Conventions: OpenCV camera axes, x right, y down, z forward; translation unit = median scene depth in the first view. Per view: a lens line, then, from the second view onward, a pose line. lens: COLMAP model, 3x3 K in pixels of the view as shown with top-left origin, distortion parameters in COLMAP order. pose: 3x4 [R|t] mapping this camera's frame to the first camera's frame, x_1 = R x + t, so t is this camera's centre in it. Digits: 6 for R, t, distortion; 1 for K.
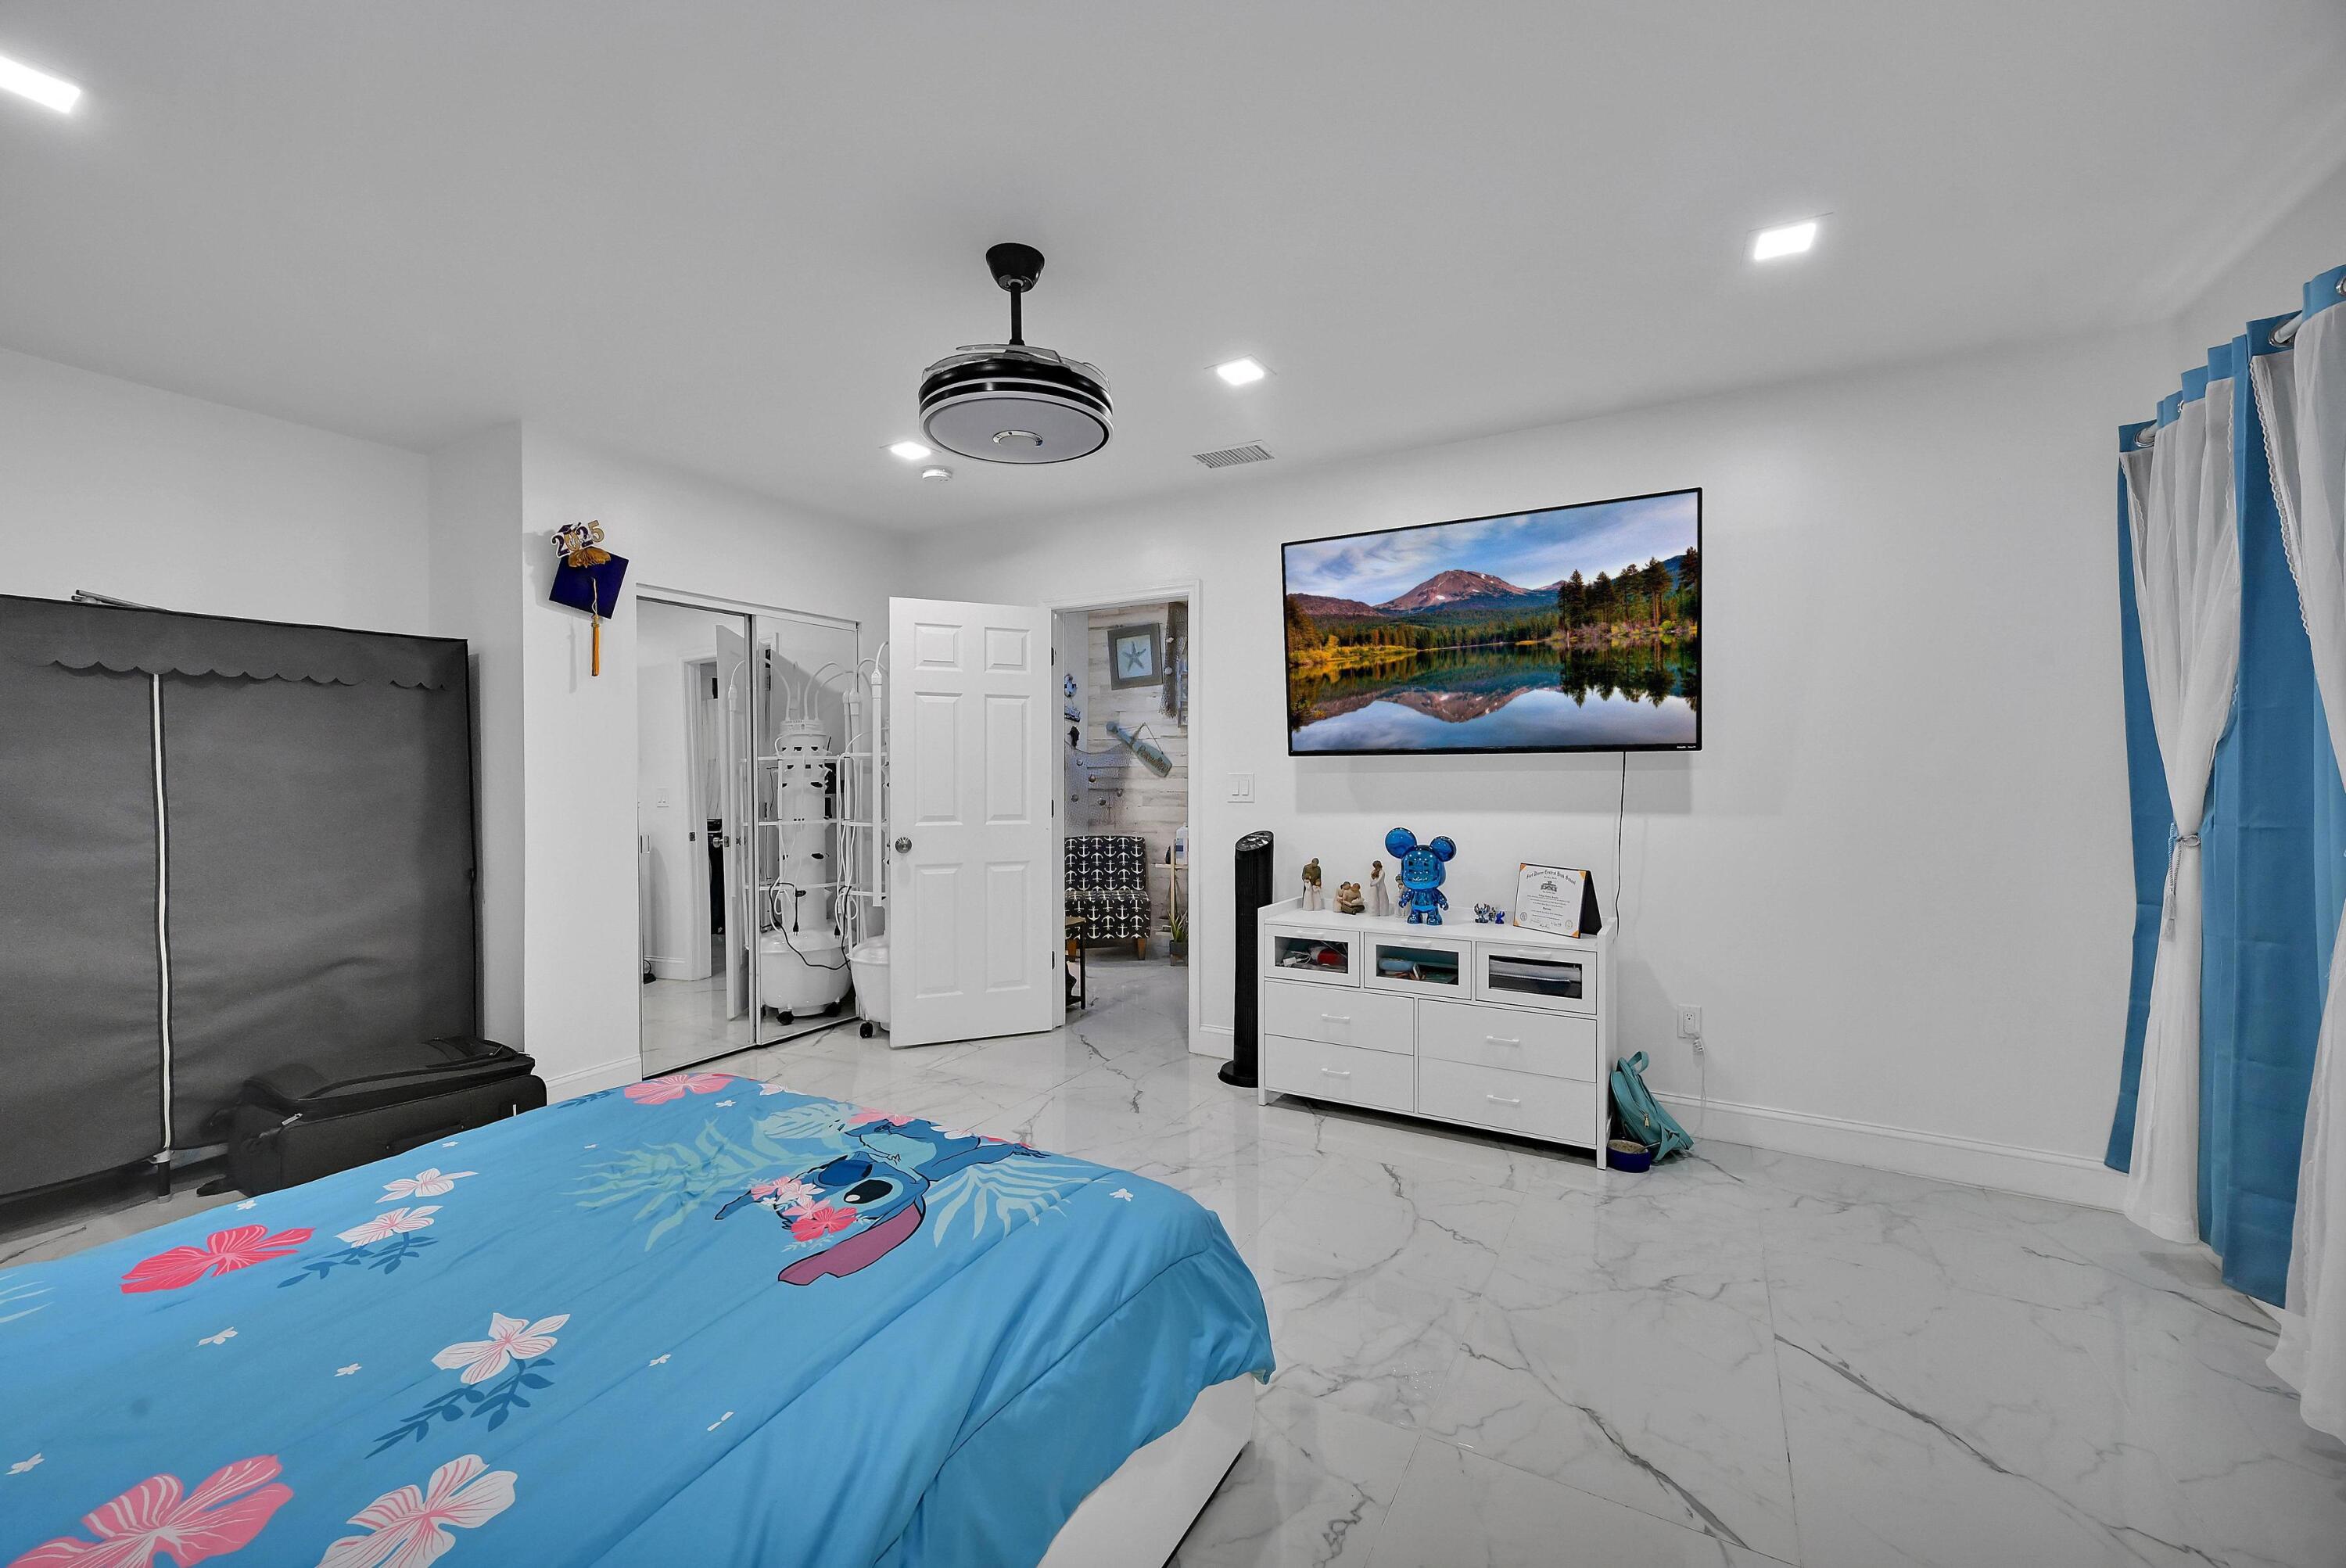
lens RADIAL K [[966.9, 0, 1173.0], [0, 966.9, 784.0], [0, 0, 1]] dist [0.015955, 0.000099]
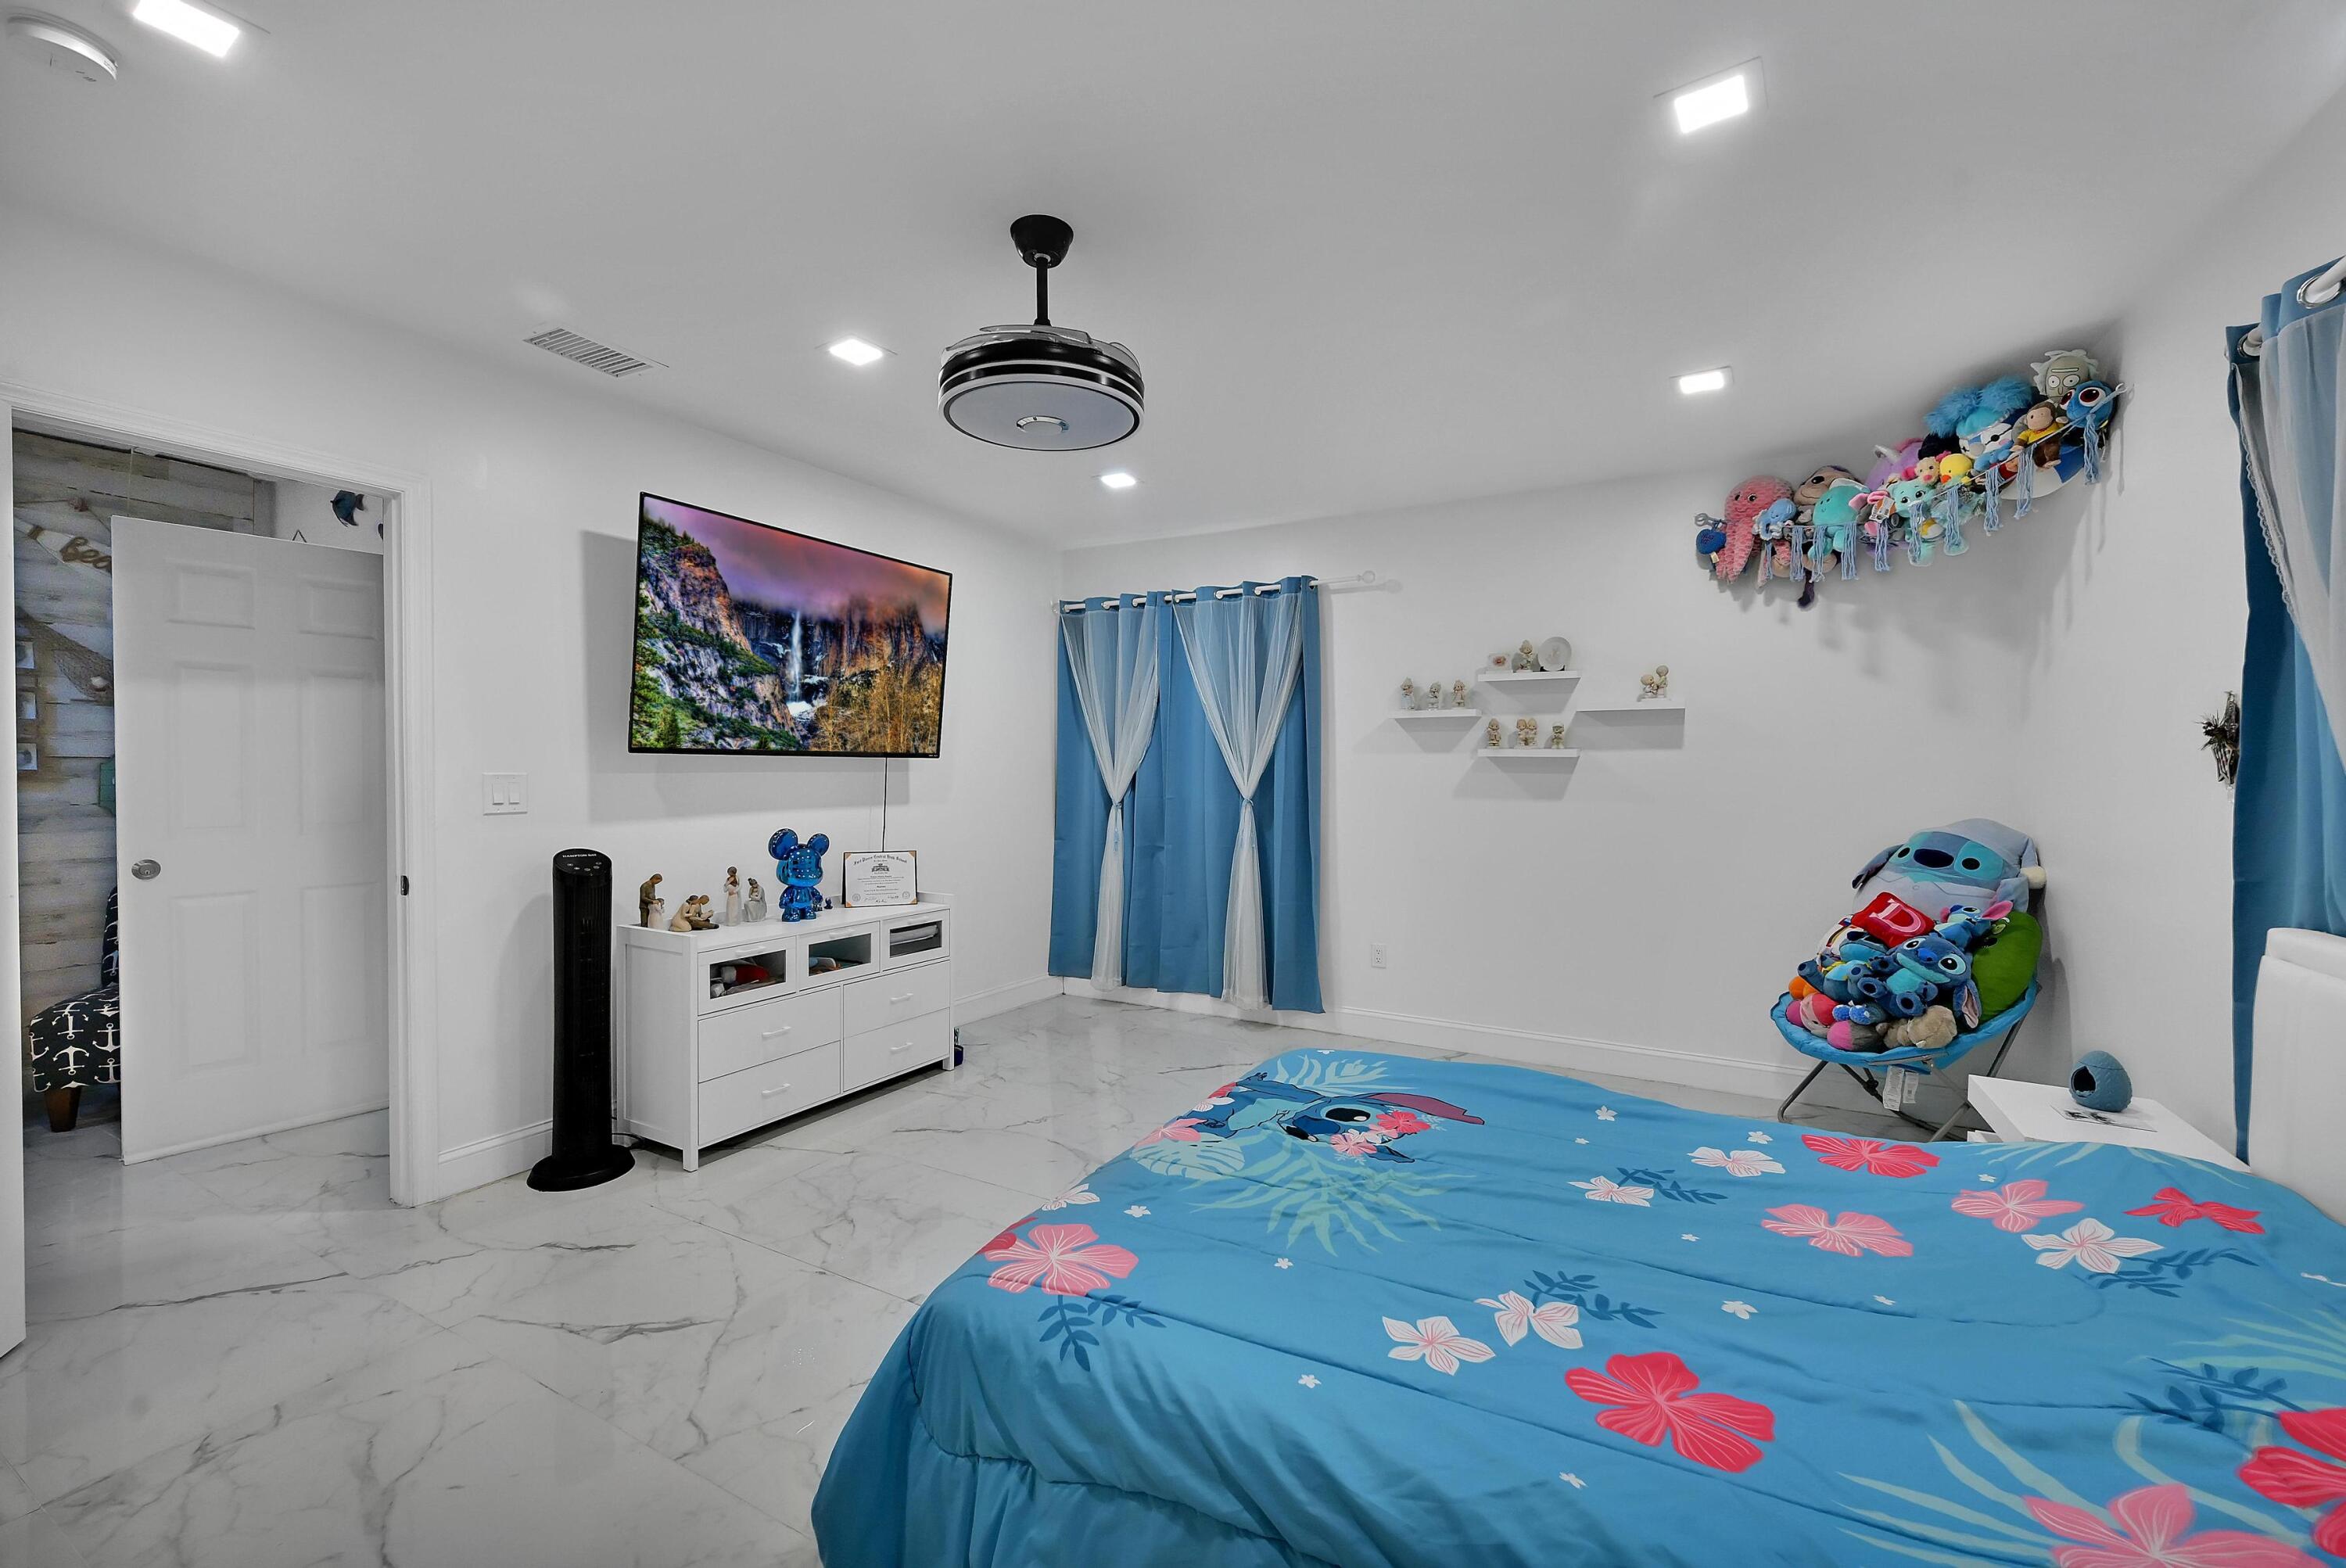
lens RADIAL K [[958.5, 0, 1165.8], [0, 958.5, 792.4], [0, 0, 1]] dist [-0.004444, -0.000209]
pose [[-0.019386, -0.020307, 0.999606, -1.099423], [0.011277, 0.999726, 0.020528, -0.011940], [-0.999748, 0.011671, -0.019152, 0.905945]]
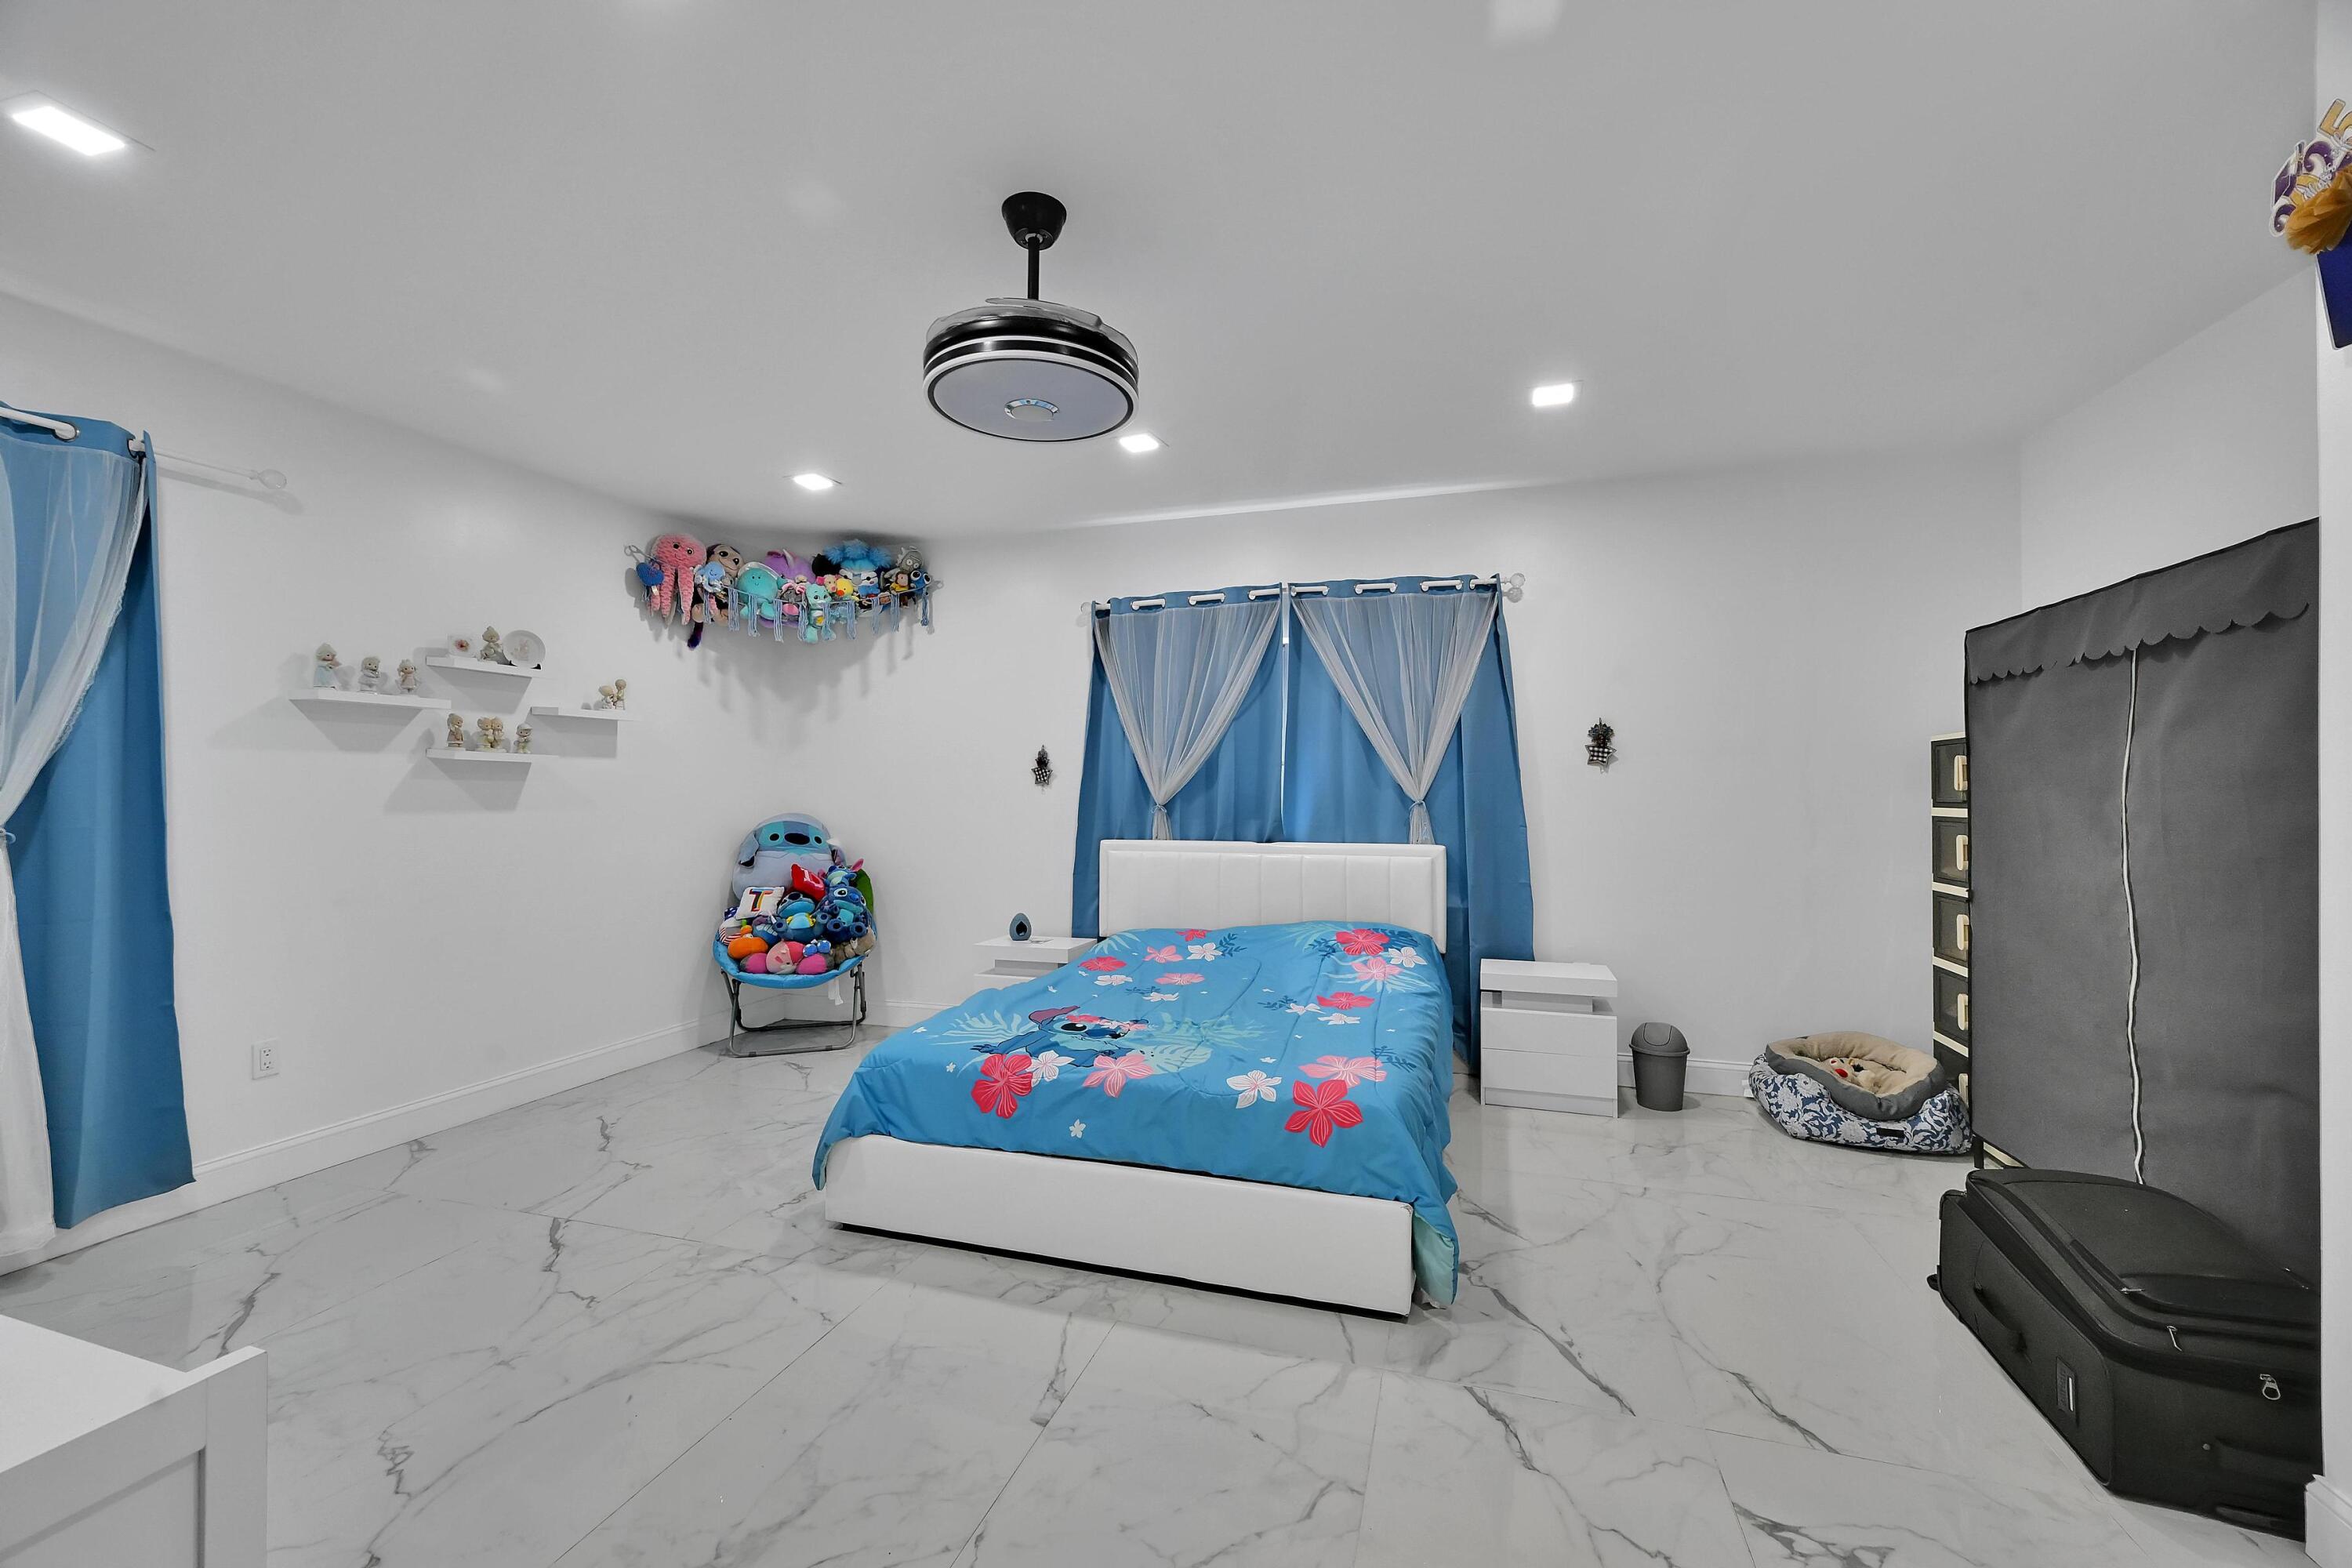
lens RADIAL K [[926.9, 0, 1184.3], [0, 926.9, 791.4], [0, 0, 1]] dist [-0.003052, -0.000155]
pose [[-0.974148, 0.003113, -0.225889, -0.102203], [-0.000565, 0.999868, 0.016217, -0.009935], [0.225910, 0.015926, -0.974018, 1.882435]]
